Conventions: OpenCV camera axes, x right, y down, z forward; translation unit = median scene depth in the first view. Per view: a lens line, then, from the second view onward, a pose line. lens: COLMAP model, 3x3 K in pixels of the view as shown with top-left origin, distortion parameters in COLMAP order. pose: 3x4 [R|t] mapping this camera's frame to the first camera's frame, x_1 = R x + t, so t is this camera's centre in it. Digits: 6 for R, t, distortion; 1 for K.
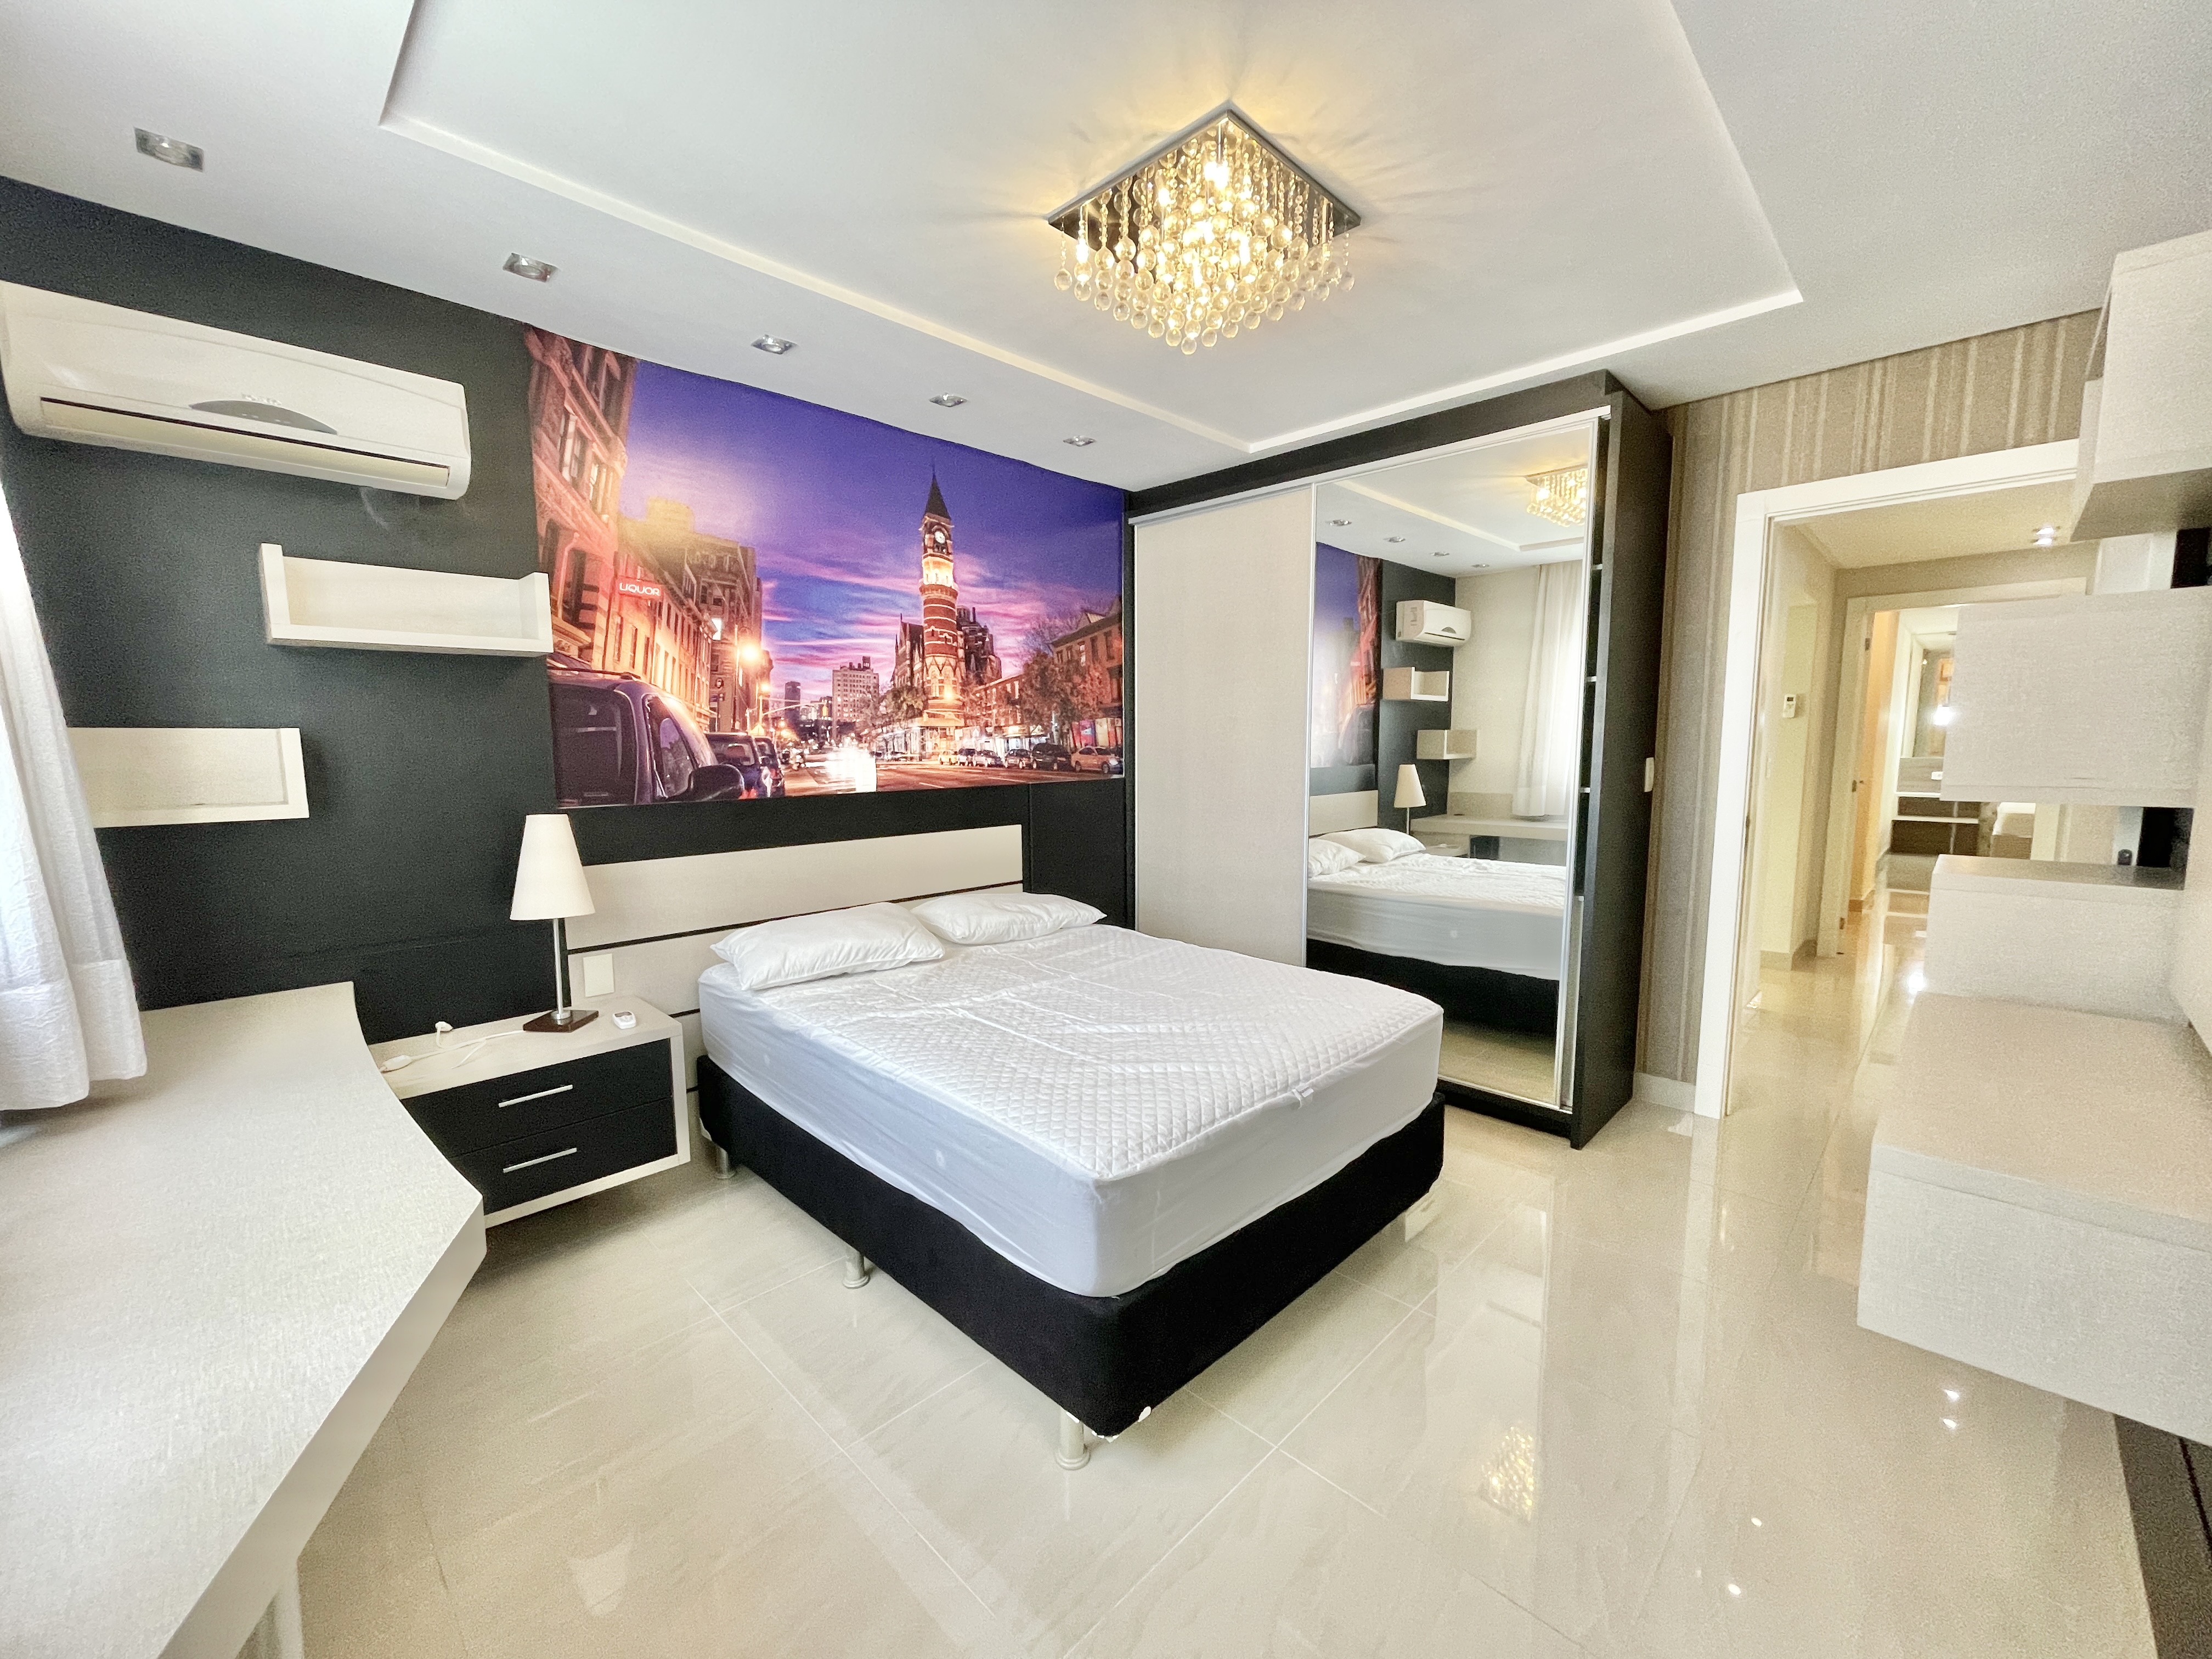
lens RADIAL K [[893.0, 0, 1102.0], [0, 893.0, 841.4], [0, 0, 1]] dist [-0.000031, 0.000447]
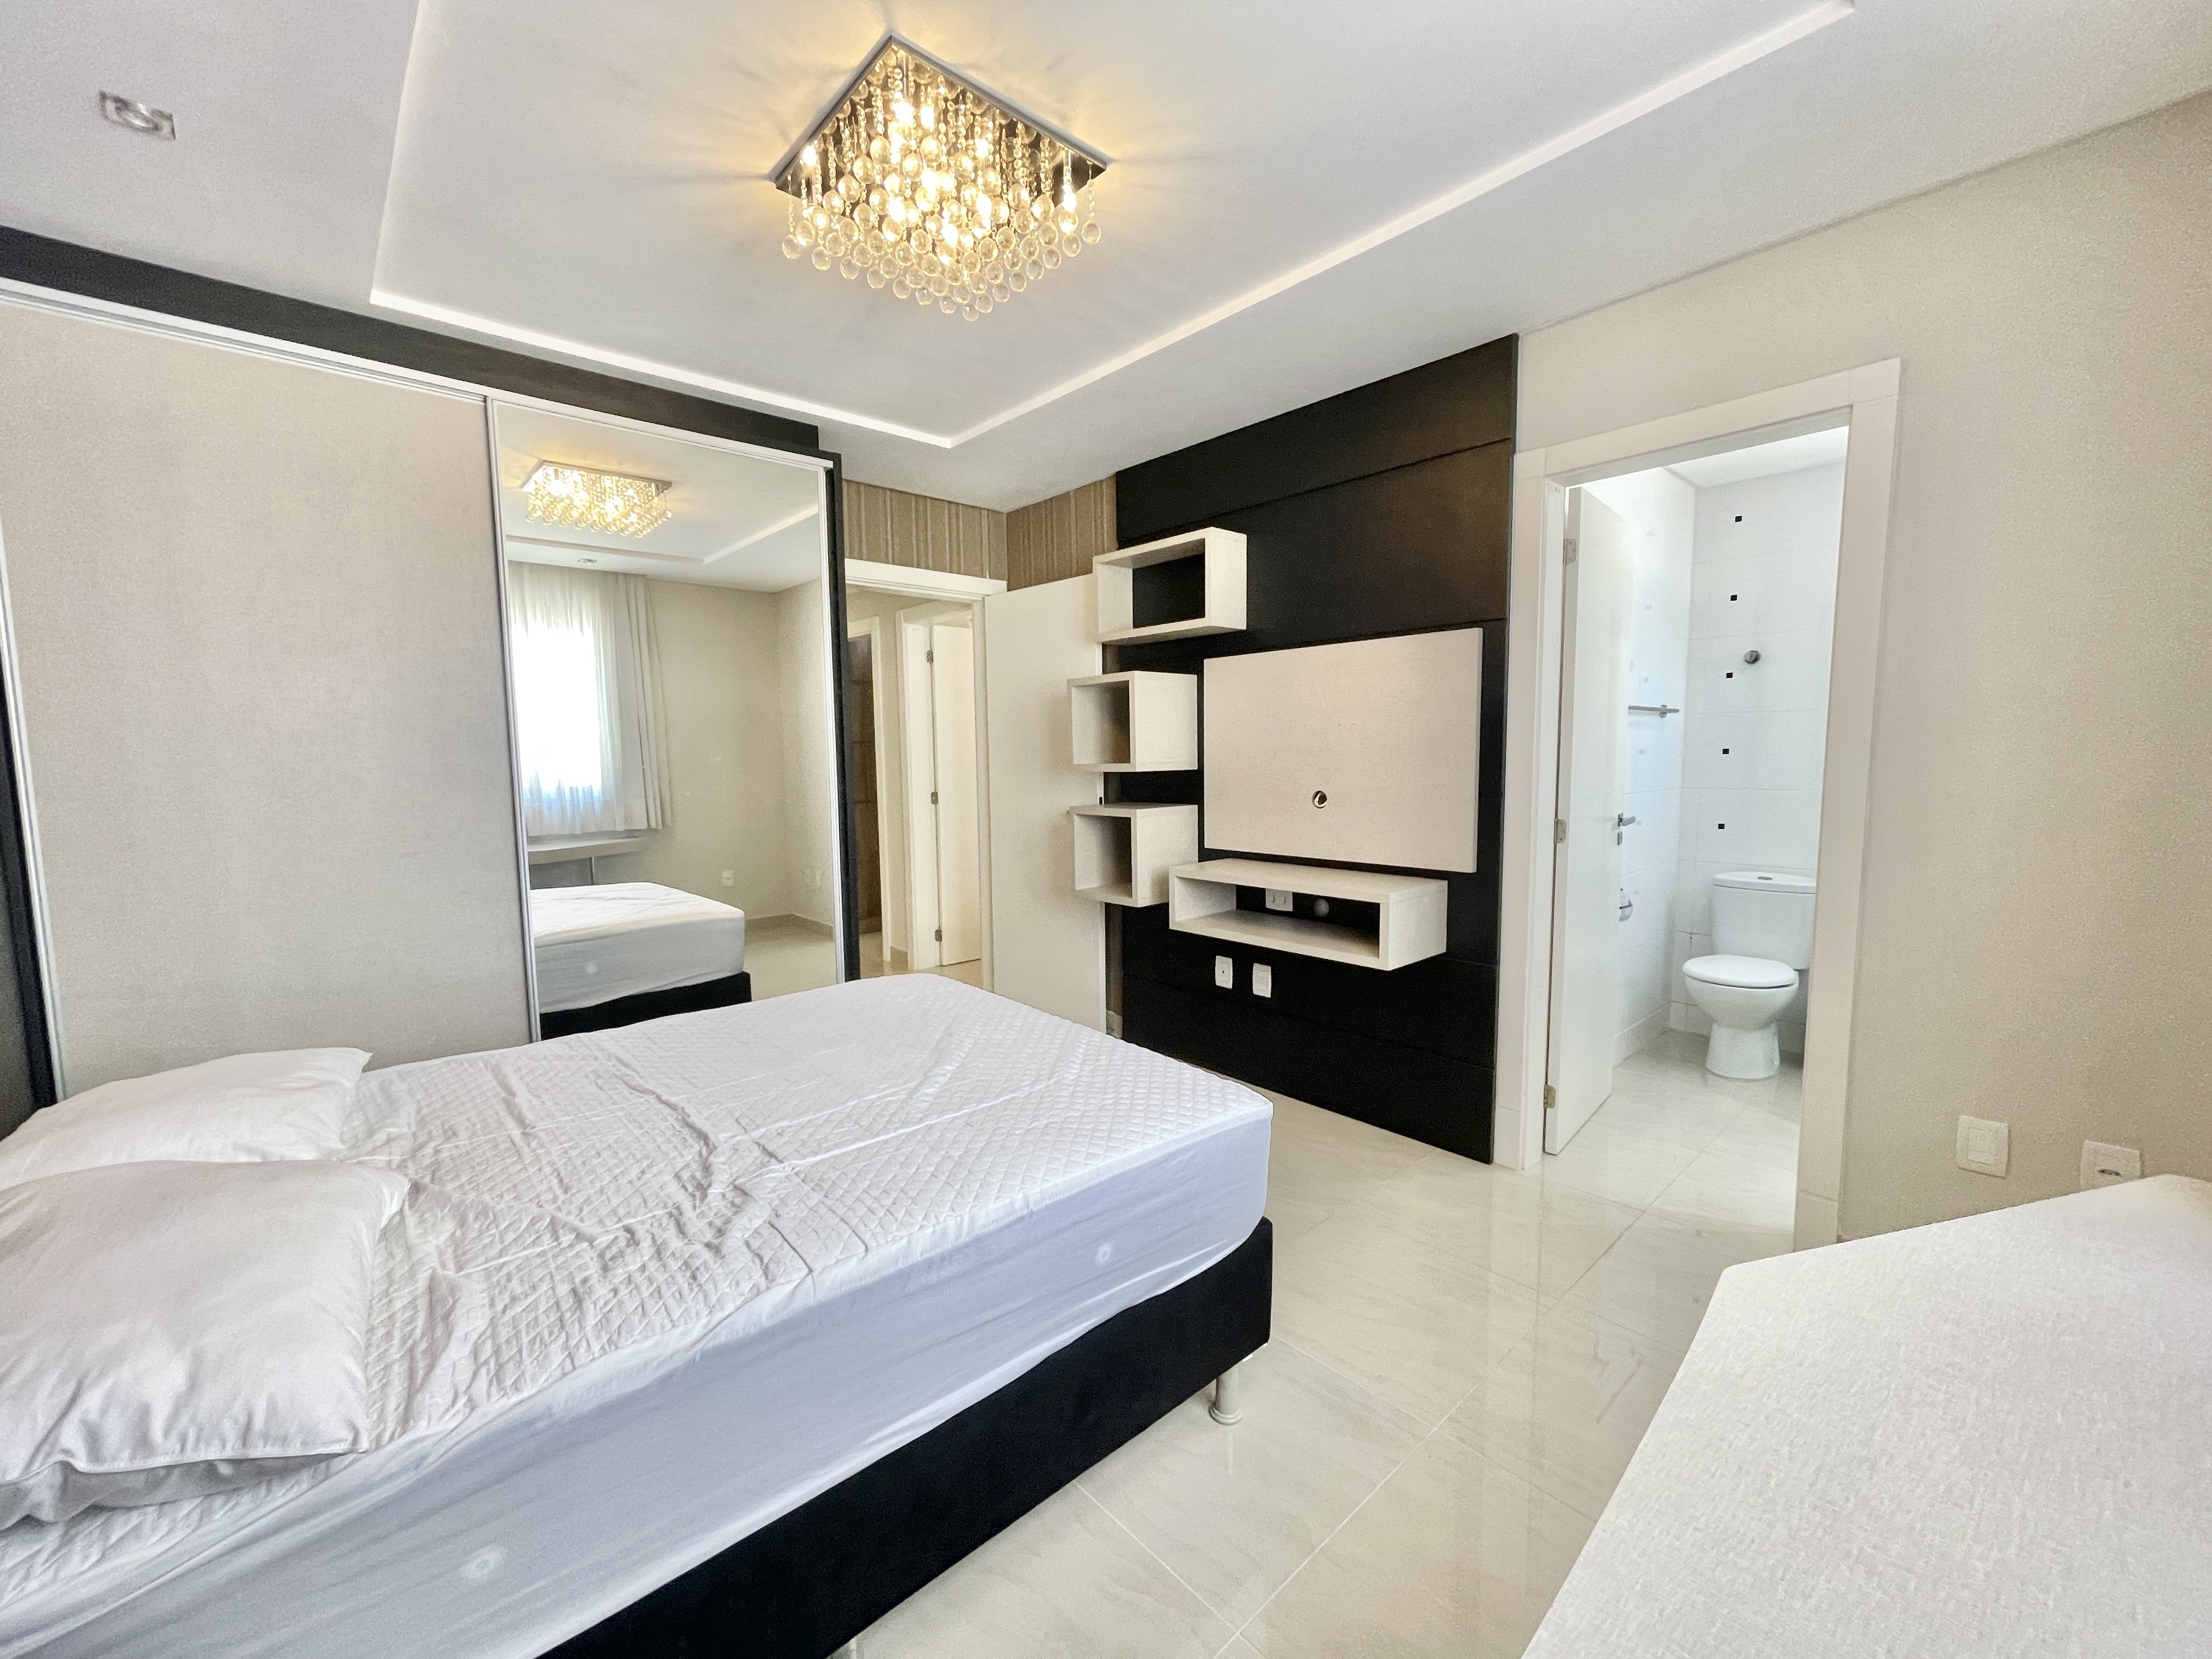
lens RADIAL K [[893.0, 0, 1102.0], [0, 893.0, 841.4], [0, 0, 1]] dist [-0.000031, 0.000447]
pose [[0.059627, -0.094487, 0.993739, -0.847501], [0.125905, 0.988272, 0.086413, -0.063081], [-0.990249, 0.119964, 0.070825, 0.828570]]
